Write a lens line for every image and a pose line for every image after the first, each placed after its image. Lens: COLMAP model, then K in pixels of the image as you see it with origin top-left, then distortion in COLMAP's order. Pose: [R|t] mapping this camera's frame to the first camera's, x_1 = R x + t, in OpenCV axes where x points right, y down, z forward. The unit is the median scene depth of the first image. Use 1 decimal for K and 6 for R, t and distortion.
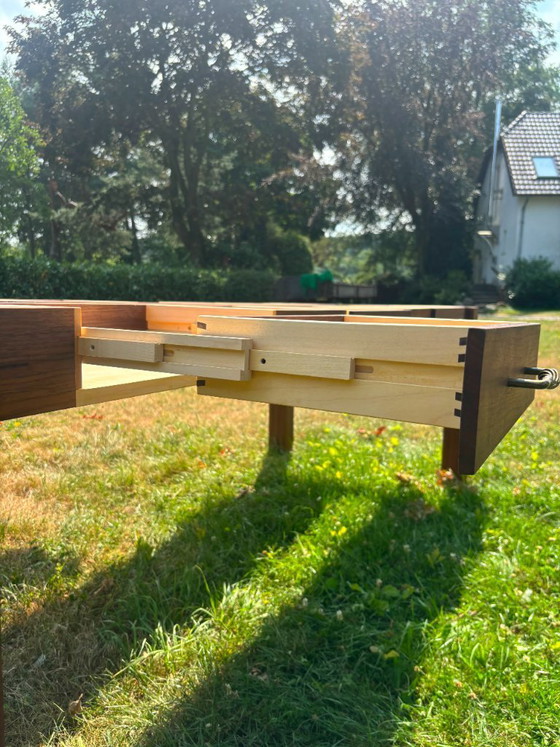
lens RADIAL K [[583.8, 0, 273.3], [0, 583.8, 367.3], [0, 0, 1]] dist [0.022515, -0.046120]
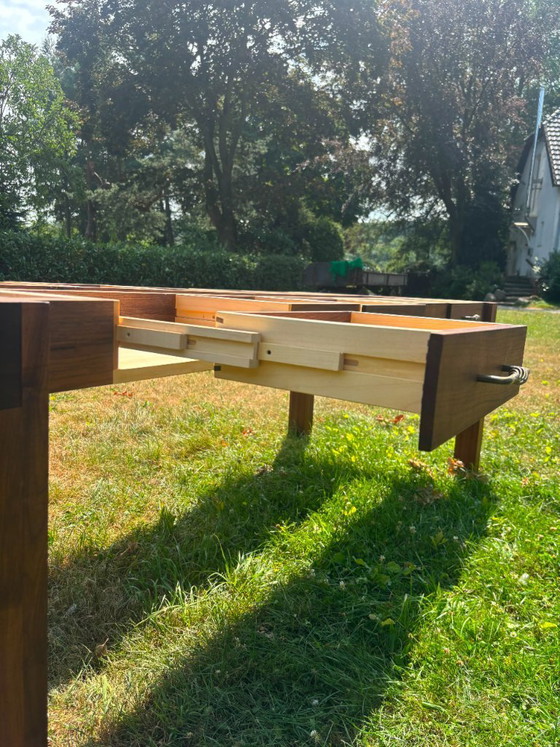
lens RADIAL K [[583.8, 0, 272.5], [0, 583.8, 368.4], [0, 0, 1]] dist [0.022515, -0.046120]
pose [[0.998072, 0.038606, -0.048605, 0.010581], [-0.037211, 0.998878, 0.029284, -0.002780], [0.049681, -0.027419, 0.998389, -0.042261]]
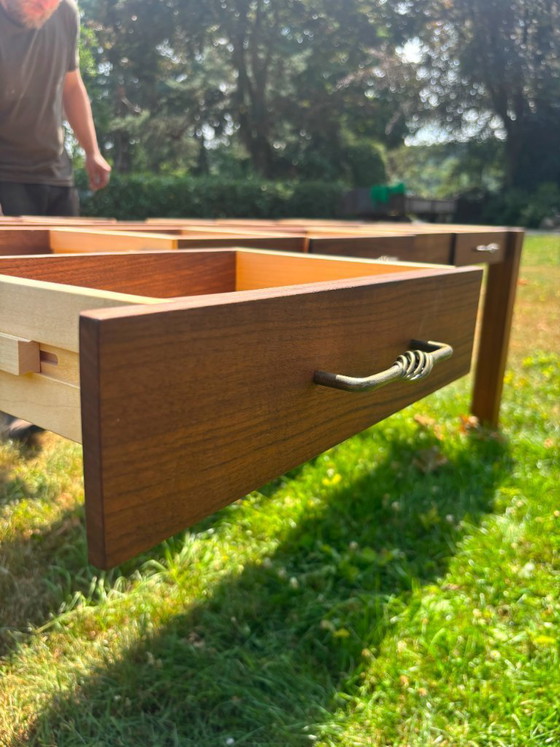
lens RADIAL K [[583.8, 0, 280.8], [0, 583.8, 370.1], [0, 0, 1]] dist [0.022515, -0.046120]
pose [[0.992239, 0.038146, -0.118347, 0.097790], [-0.020506, 0.988948, 0.146836, -0.016657], [0.122640, -0.143270, 0.982056, 0.083512]]
